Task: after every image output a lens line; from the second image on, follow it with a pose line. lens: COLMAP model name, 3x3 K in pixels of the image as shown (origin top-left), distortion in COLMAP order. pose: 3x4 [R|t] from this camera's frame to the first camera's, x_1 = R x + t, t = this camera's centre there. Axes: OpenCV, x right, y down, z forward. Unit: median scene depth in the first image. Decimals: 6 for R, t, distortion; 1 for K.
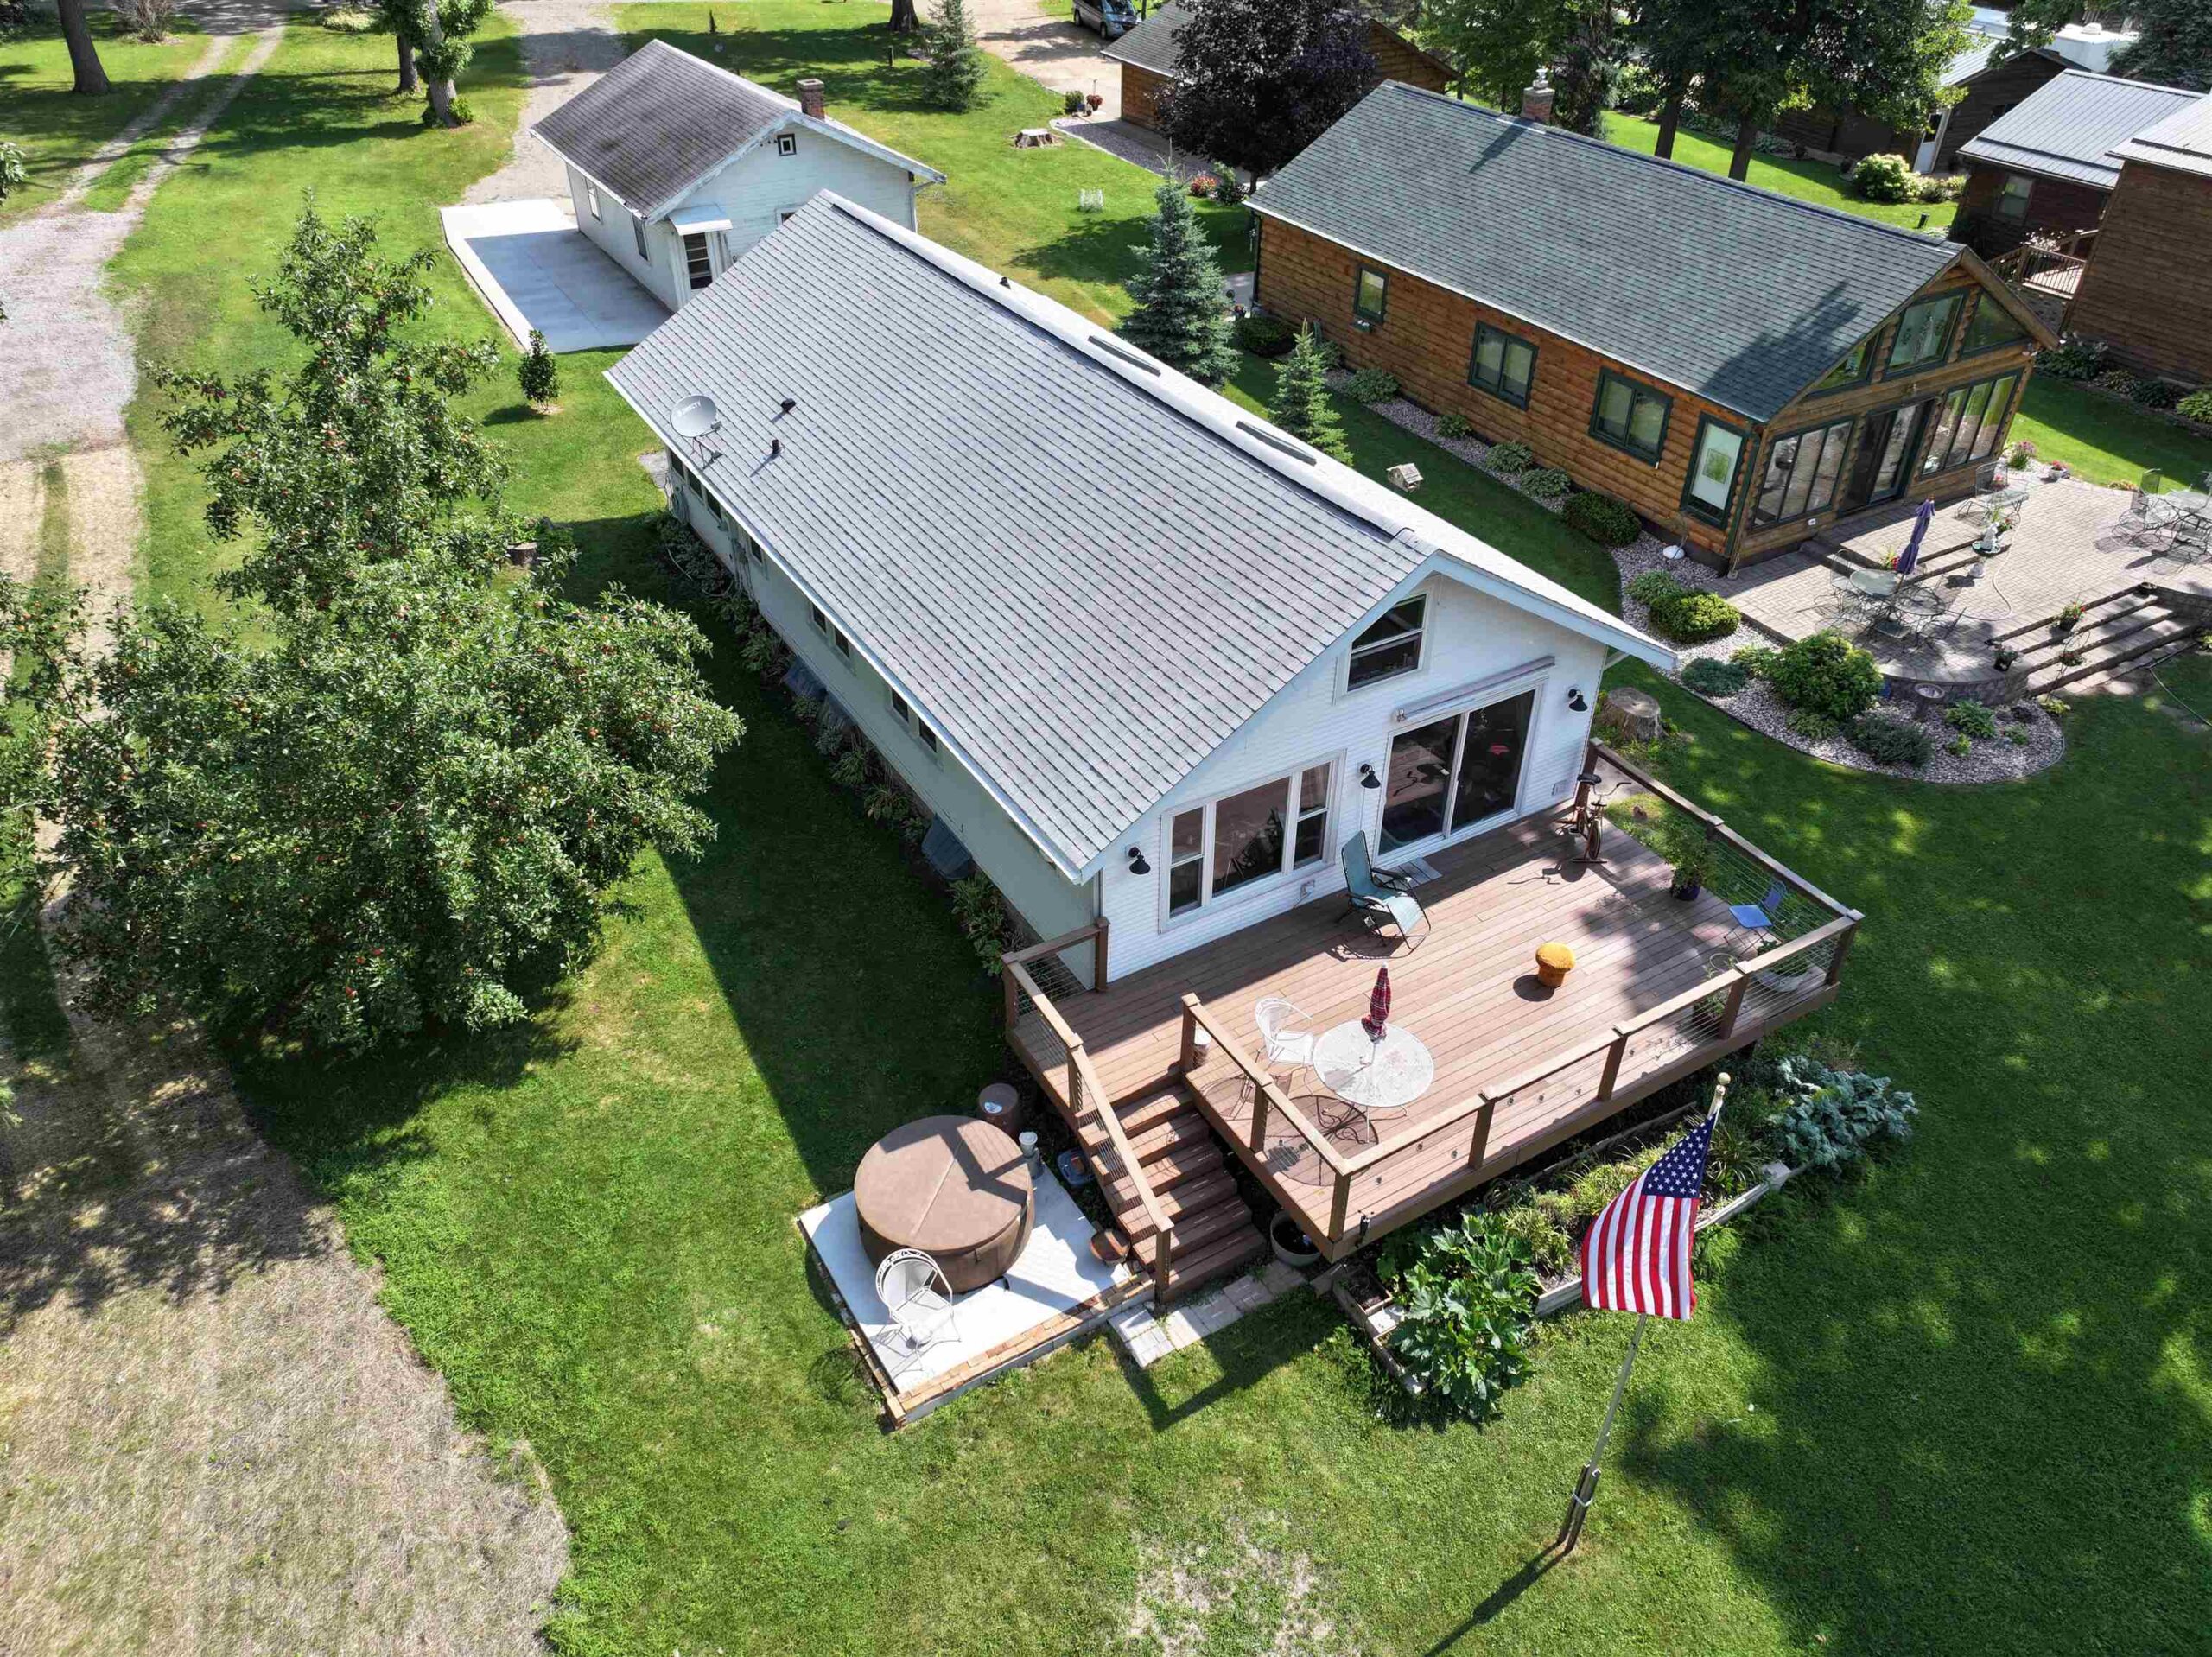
lens RADIAL K [[1553.3, 0, 1115.0], [0, 1553.3, 825.5], [0, 0, 1]] dist [0.007577, 0.003777]
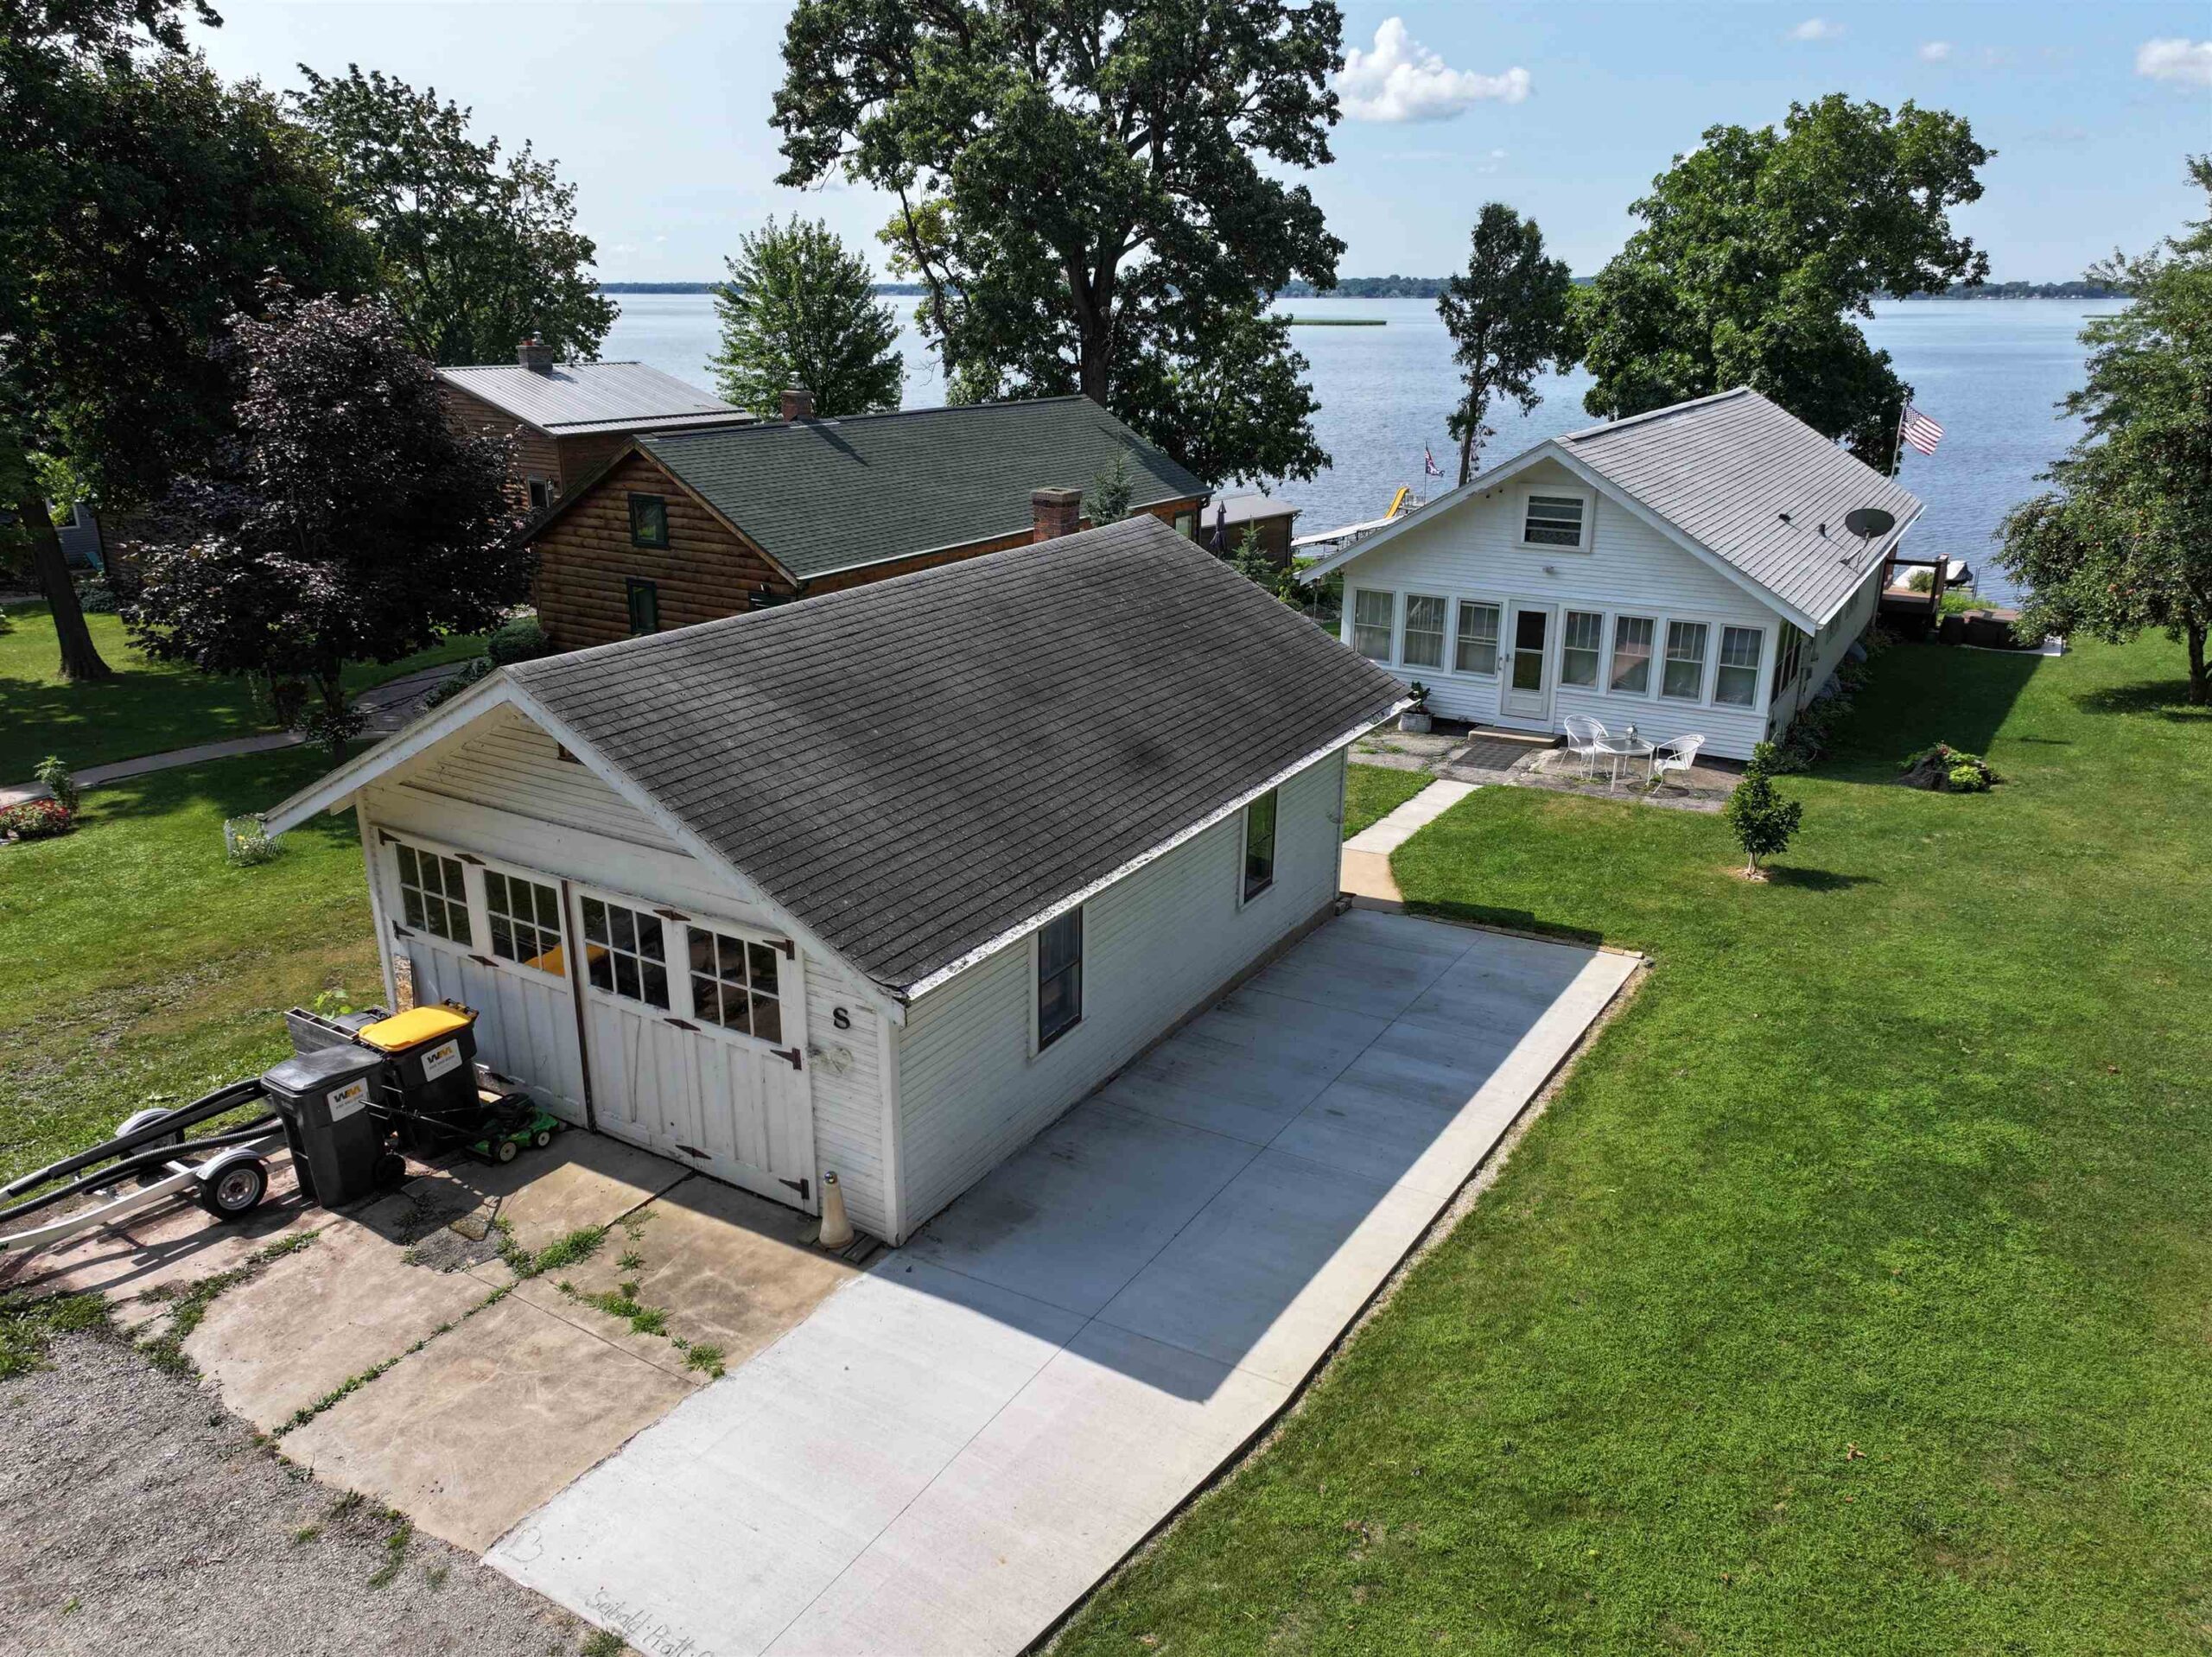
lens RADIAL K [[1543.6, 0, 1106.0], [0, 1543.6, 828.5], [0, 0, 1]] dist [-0.001779, 0.019358]
pose [[-0.465580, -0.298188, 0.833258, -1.306229], [0.519068, 0.670575, 0.529998, -1.283865], [-0.716801, 0.679274, -0.157427, 2.198270]]
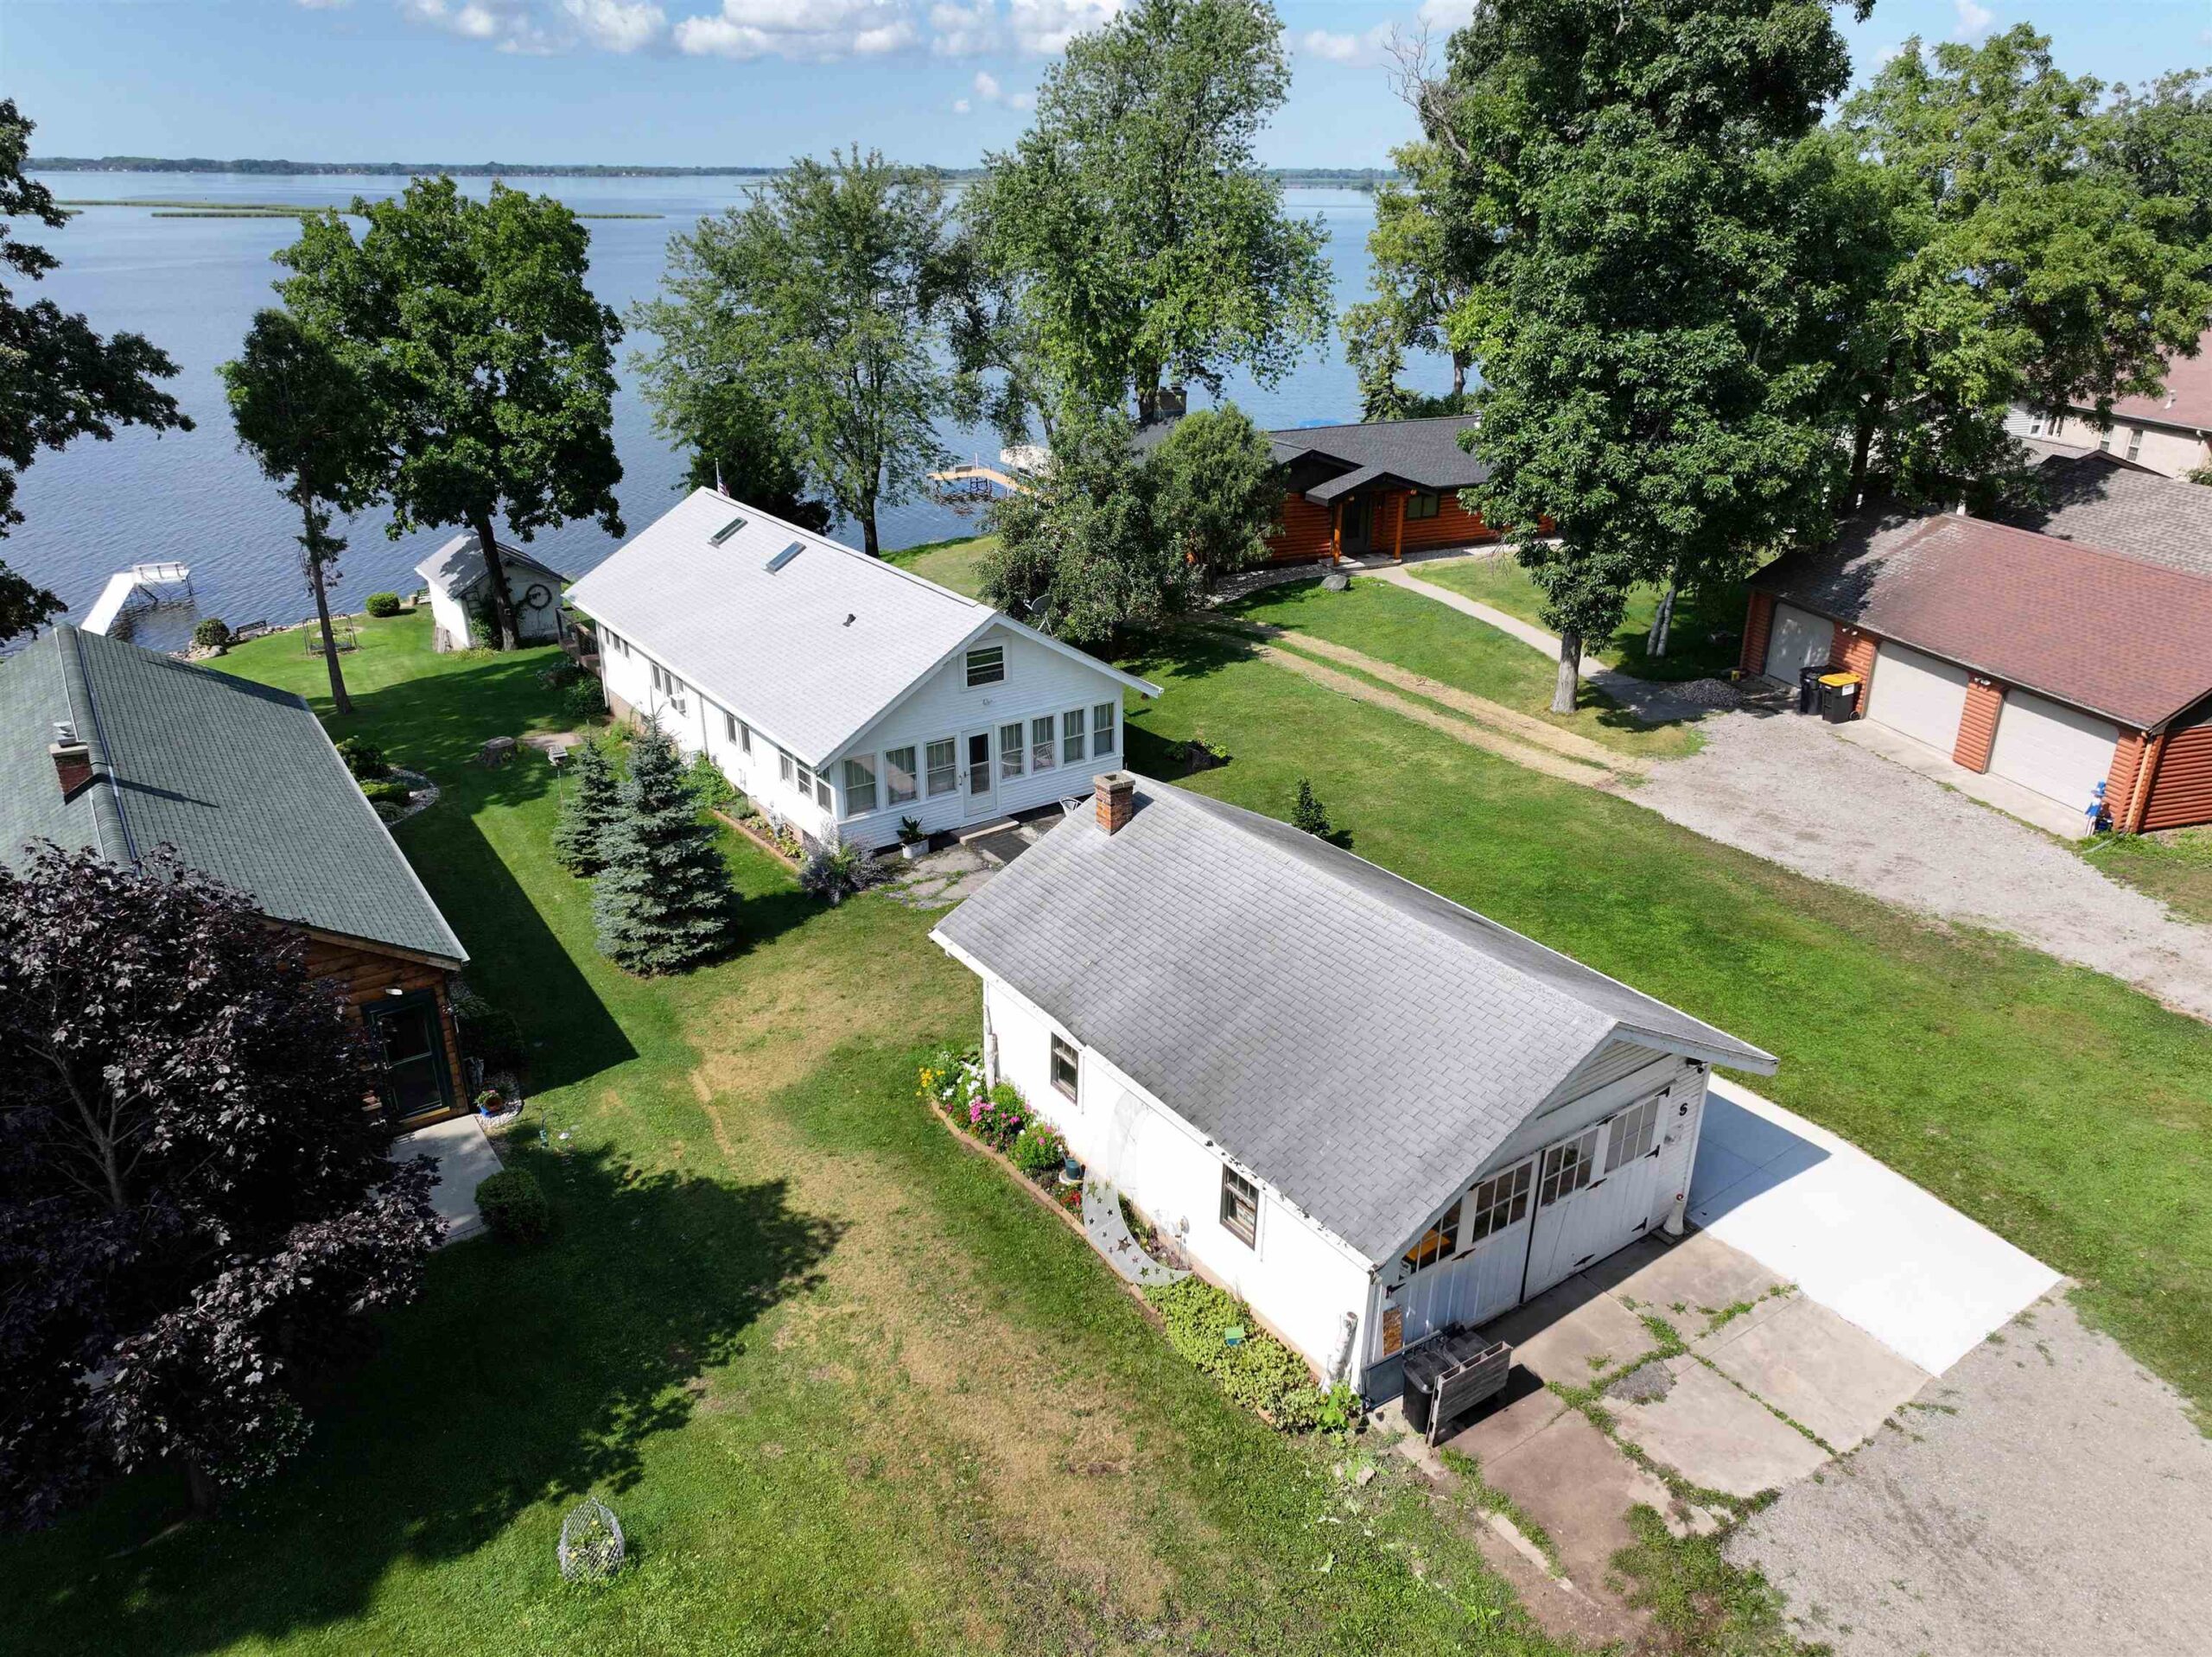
lens RADIAL K [[1553.3, 0, 1115.0], [0, 1553.3, 825.5], [0, 0, 1]] dist [0.007577, 0.003777]
pose [[-0.997165, 0.017701, -0.073136, -0.280122], [-0.053567, 0.515611, 0.855147, -1.989040], [0.052847, 0.856640, -0.513201, 2.603292]]
